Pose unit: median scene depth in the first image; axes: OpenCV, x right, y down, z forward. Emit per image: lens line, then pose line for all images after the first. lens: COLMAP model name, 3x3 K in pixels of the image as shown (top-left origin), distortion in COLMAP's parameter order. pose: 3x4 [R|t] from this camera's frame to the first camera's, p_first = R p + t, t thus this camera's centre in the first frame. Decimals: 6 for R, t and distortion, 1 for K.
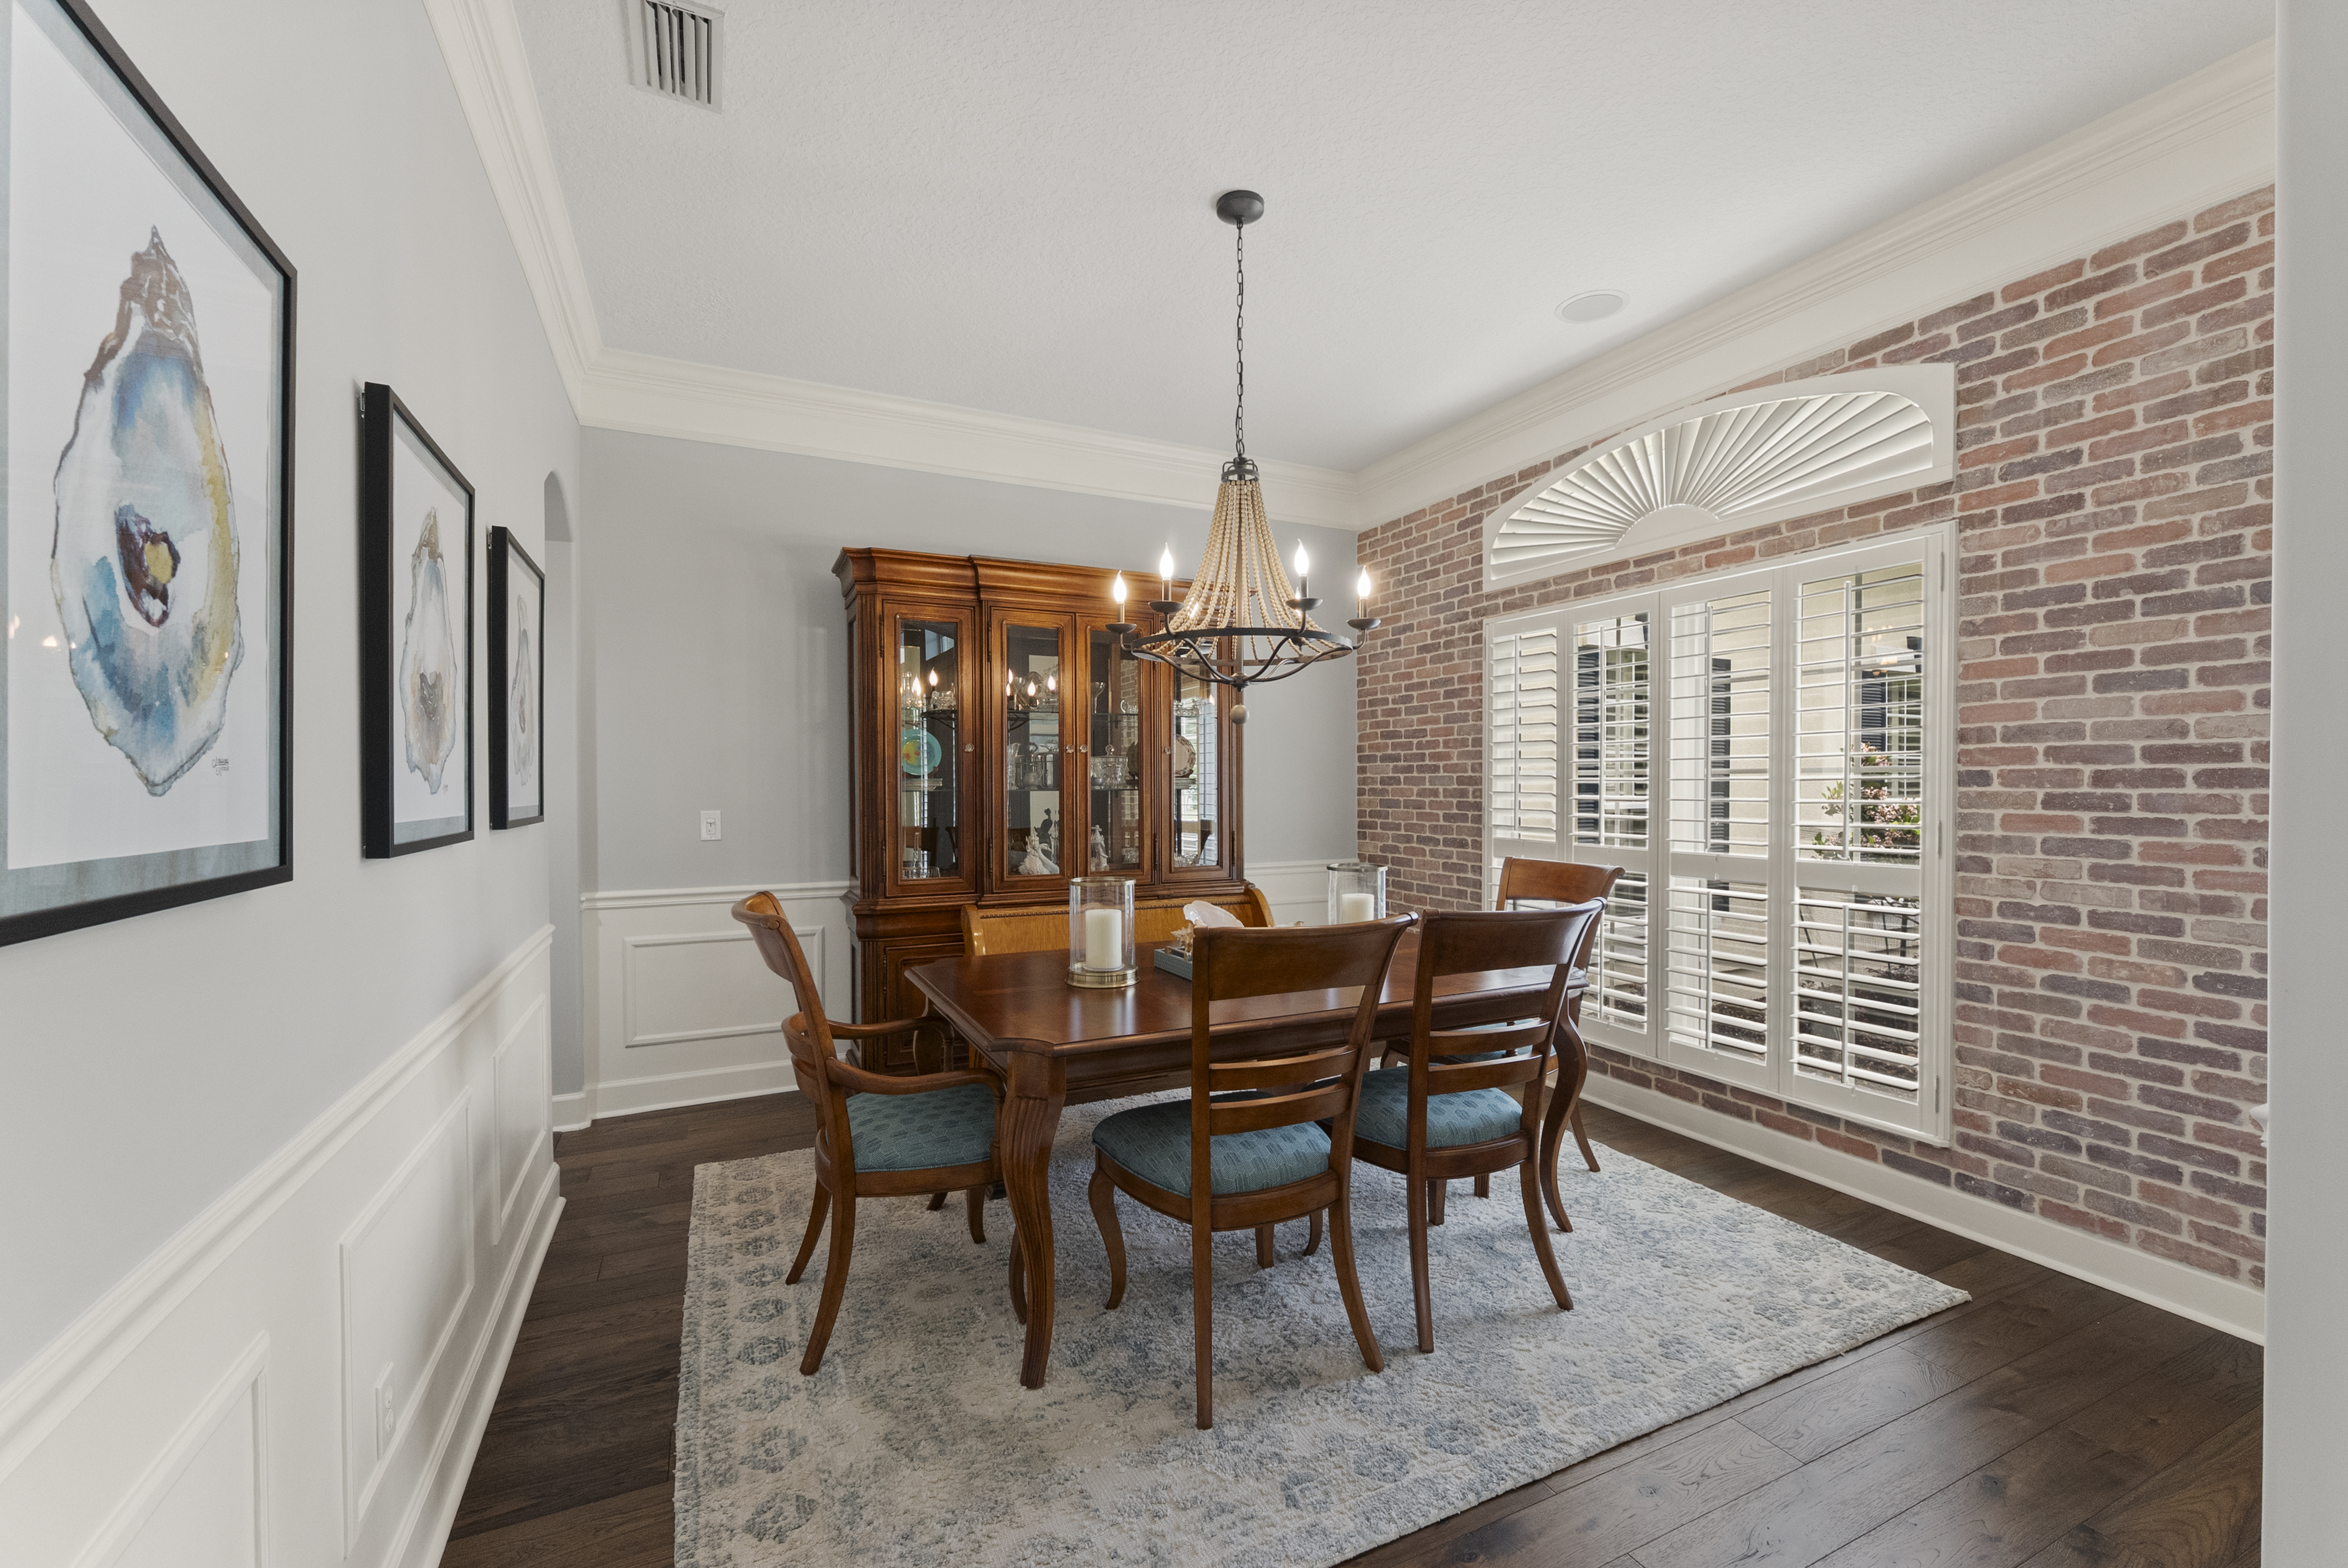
lens RADIAL K [[958.1, 0, 1175.5], [0, 958.1, 796.8], [0, 0, 1]] dist [0.000071, 0.000005]
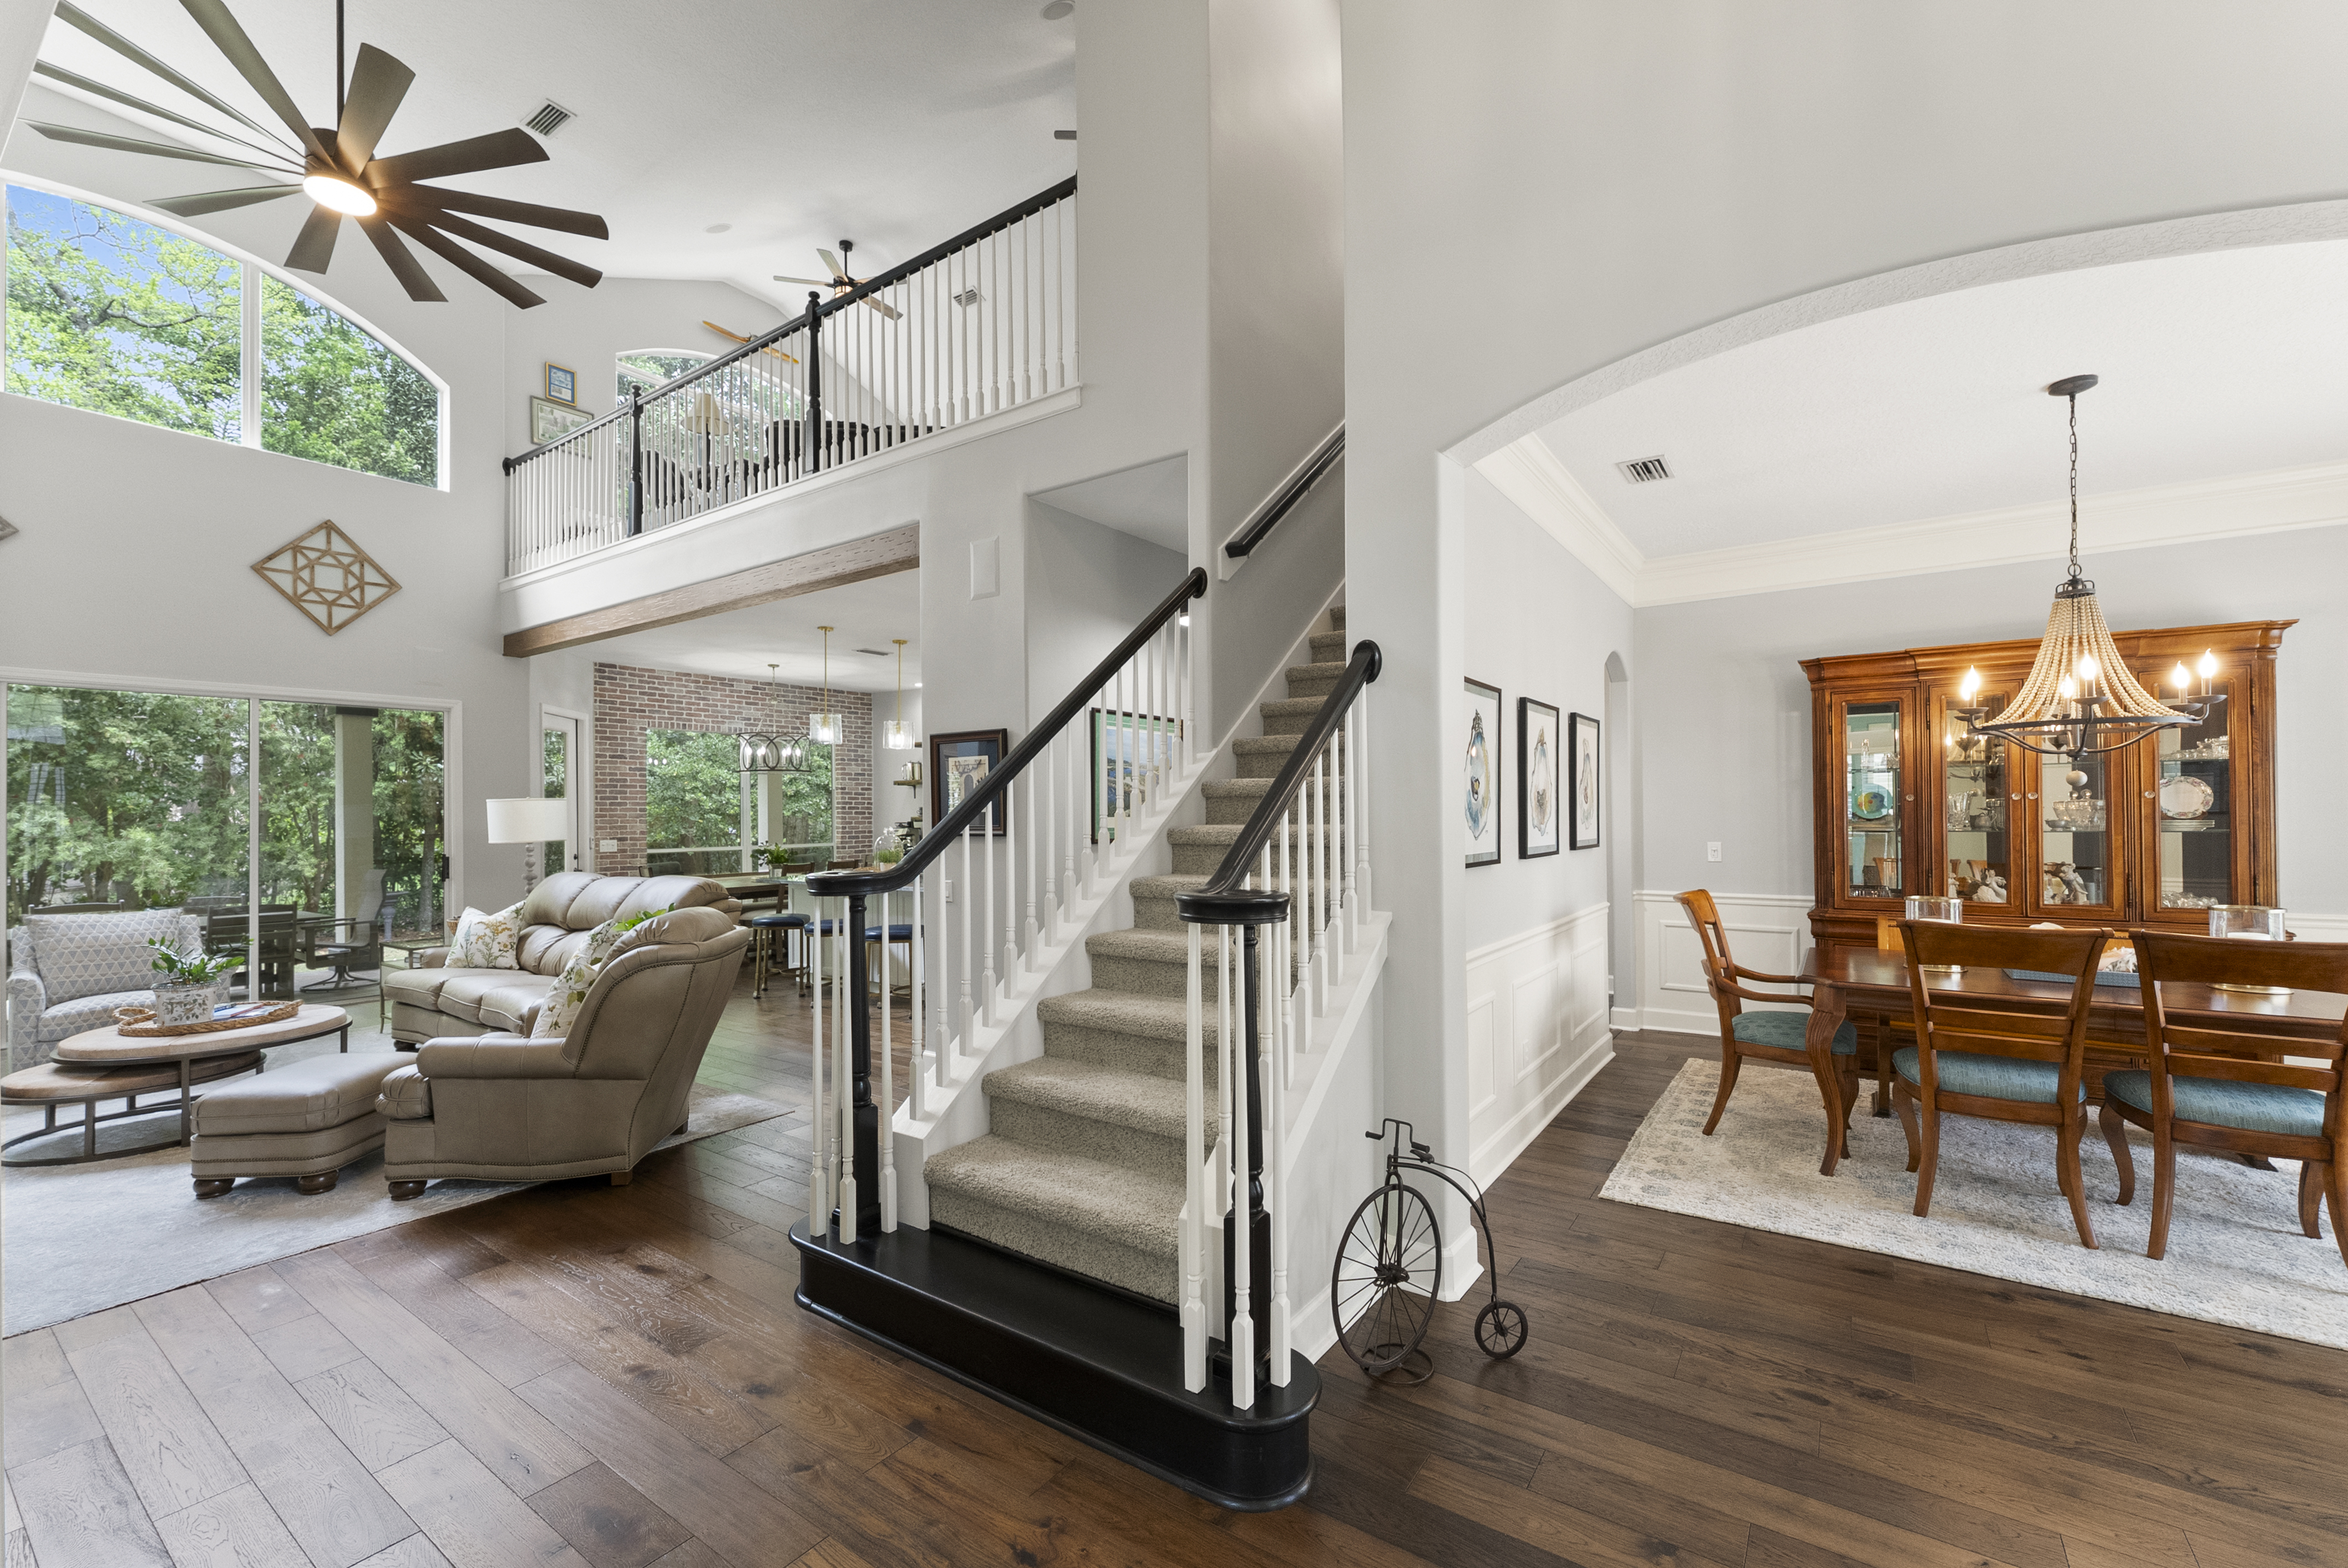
lens RADIAL K [[981.2, 0, 1171.9], [0, 981.2, 806.4], [0, 0, 1]] dist [0.001476, 0.000062]
pose [[0.484703, -0.007418, -0.874648, 0.820711], [-0.004015, 0.999935, -0.010705, -0.038862], [0.874670, 0.008700, 0.484641, -0.899903]]
